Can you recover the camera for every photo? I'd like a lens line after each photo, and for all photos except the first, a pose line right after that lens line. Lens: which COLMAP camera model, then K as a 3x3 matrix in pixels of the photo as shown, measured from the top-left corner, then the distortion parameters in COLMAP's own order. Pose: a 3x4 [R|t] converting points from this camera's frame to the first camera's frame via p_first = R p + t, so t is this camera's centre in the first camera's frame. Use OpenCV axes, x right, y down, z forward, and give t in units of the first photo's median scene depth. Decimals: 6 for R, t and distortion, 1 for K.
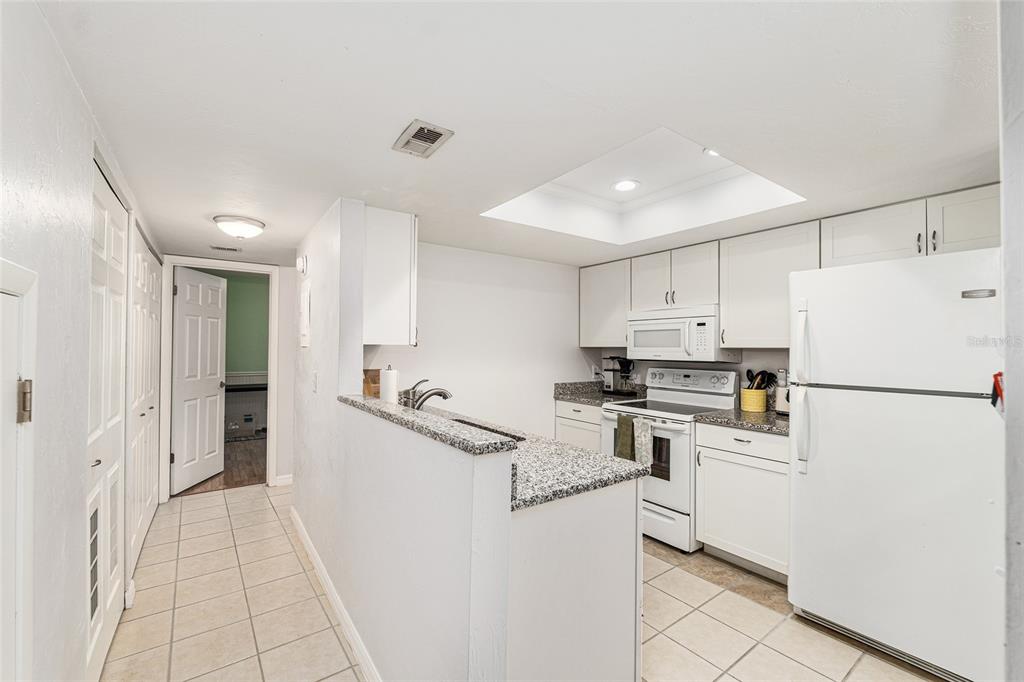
lens RADIAL K [[416.9, 0, 507.8], [0, 416.9, 342.6], [0, 0, 1]] dist [-0.015396, 0.001113]
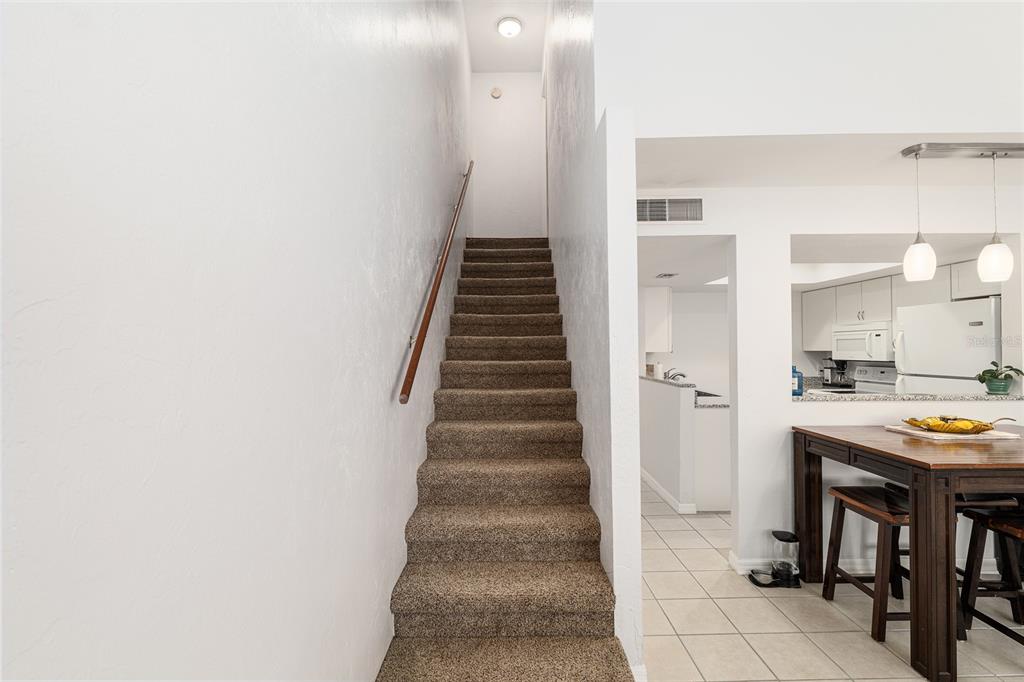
lens RADIAL K [[441.5, 0, 511.2], [0, 441.5, 342.2], [0, 0, 1]] dist [-0.007306, 0.001038]
pose [[0.811065, -0.020708, -0.584589, 0.312711], [0.019135, 0.999778, -0.008866, -0.029607], [0.584643, -0.003995, 0.811281, -0.927960]]
